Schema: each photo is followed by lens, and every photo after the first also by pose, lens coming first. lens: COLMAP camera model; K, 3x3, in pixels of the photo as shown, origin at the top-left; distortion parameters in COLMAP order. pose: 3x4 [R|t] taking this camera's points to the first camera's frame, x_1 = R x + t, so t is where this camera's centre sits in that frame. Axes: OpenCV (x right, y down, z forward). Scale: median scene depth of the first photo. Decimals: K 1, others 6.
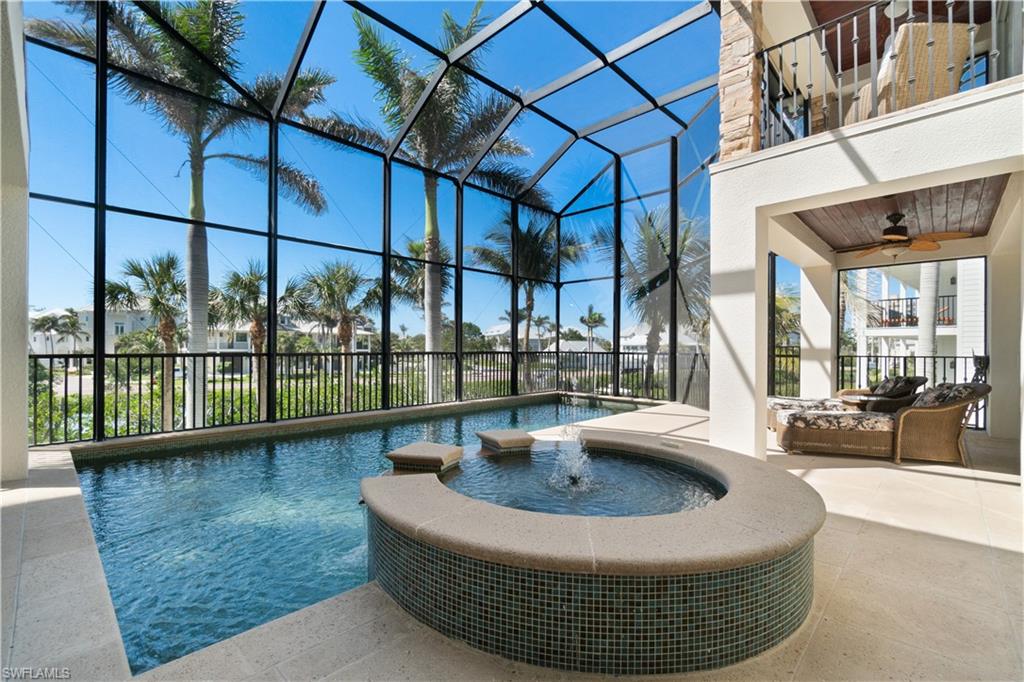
lens RADIAL K [[451.7, 0, 512.0], [0, 451.7, 341.0], [0, 0, 1]] dist [-0.012022, -0.000277]
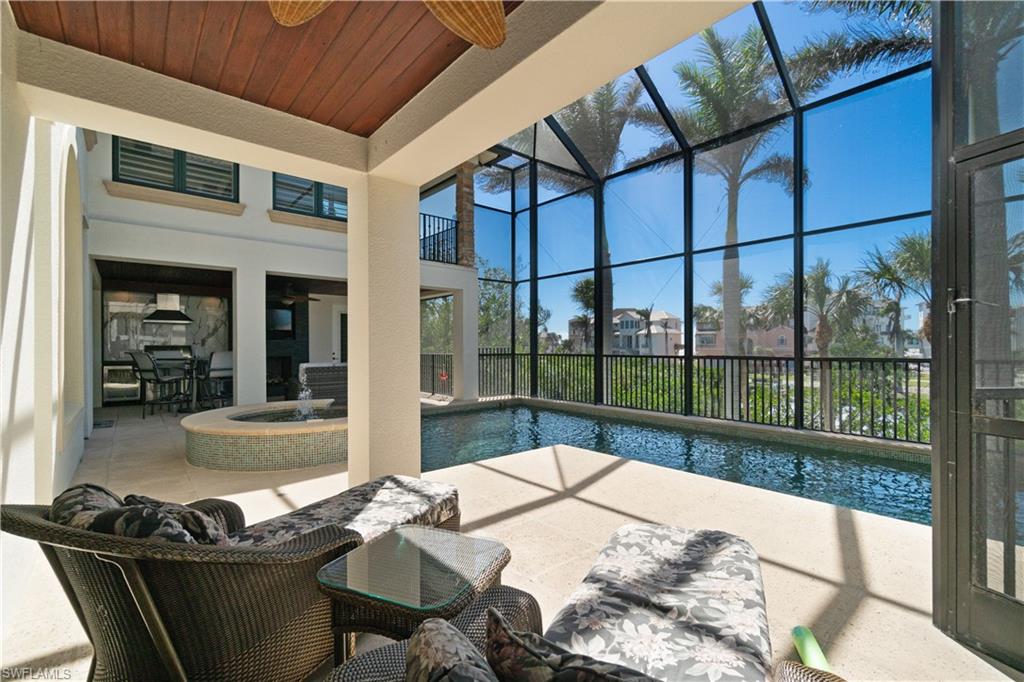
lens RADIAL K [[443.1, 0, 510.1], [0, 443.1, 349.1], [0, 0, 1]] dist [-0.000719, -0.000065]
pose [[-0.092717, -0.004365, -0.995683, 0.553968], [0.007310, 0.999960, -0.005065, 0.010532], [0.995666, -0.007748, -0.092681, 0.565306]]
